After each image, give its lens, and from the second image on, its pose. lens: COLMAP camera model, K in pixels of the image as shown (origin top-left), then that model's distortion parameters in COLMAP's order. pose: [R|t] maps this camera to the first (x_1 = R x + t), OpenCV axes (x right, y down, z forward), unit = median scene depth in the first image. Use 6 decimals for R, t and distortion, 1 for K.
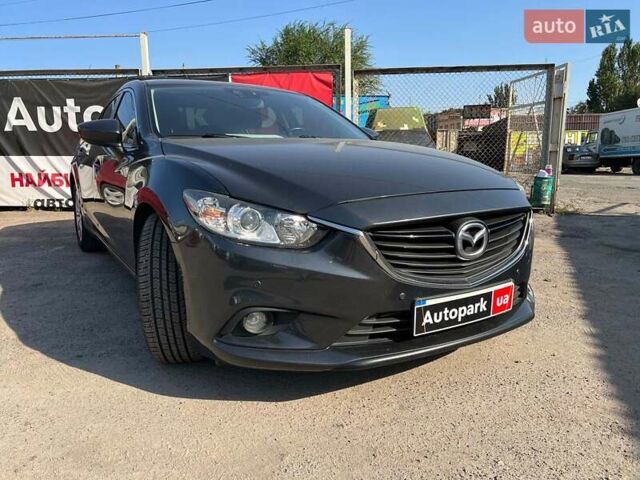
lens RADIAL K [[496.7, 0, 320.8], [0, 496.7, 236.3], [0, 0, 1]] dist [0.044543, -0.061960]
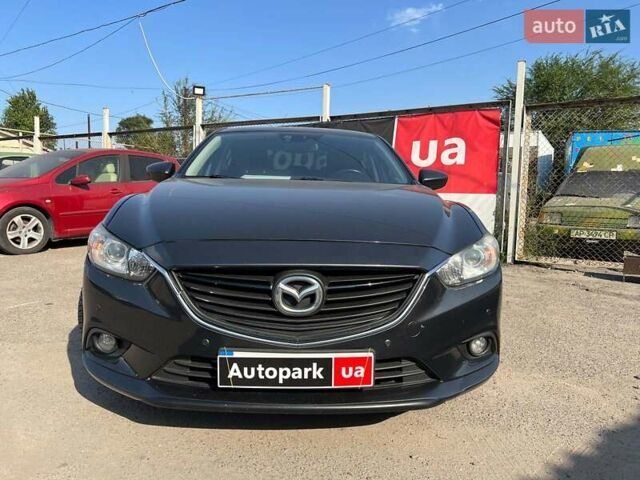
lens RADIAL K [[496.7, 0, 317.8], [0, 496.7, 238.4], [0, 0, 1]] dist [0.044543, -0.061960]
pose [[0.865048, 0.075042, -0.496046, 0.758288], [-0.110783, 0.992915, -0.042985, -0.058824], [0.489305, 0.092137, 0.867232, 0.222419]]
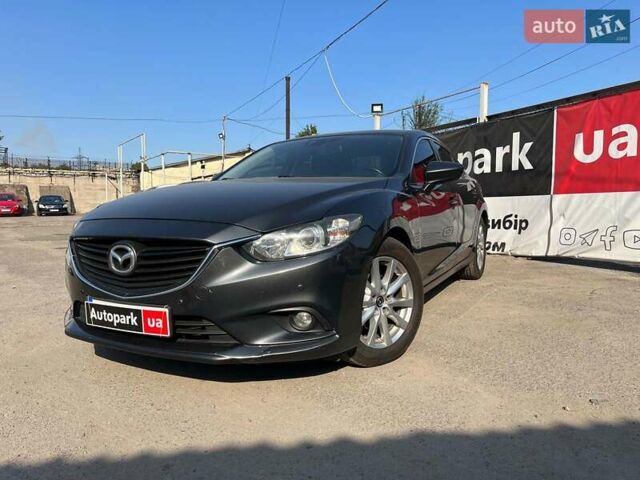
lens RADIAL K [[496.7, 0, 305.3], [0, 496.7, 250.0], [0, 0, 1]] dist [0.044543, -0.061960]
pose [[0.476497, 0.082304, -0.875315, 1.521343], [-0.140836, 0.989897, 0.016410, -0.094040], [0.867823, 0.115457, 0.483274, 0.787280]]
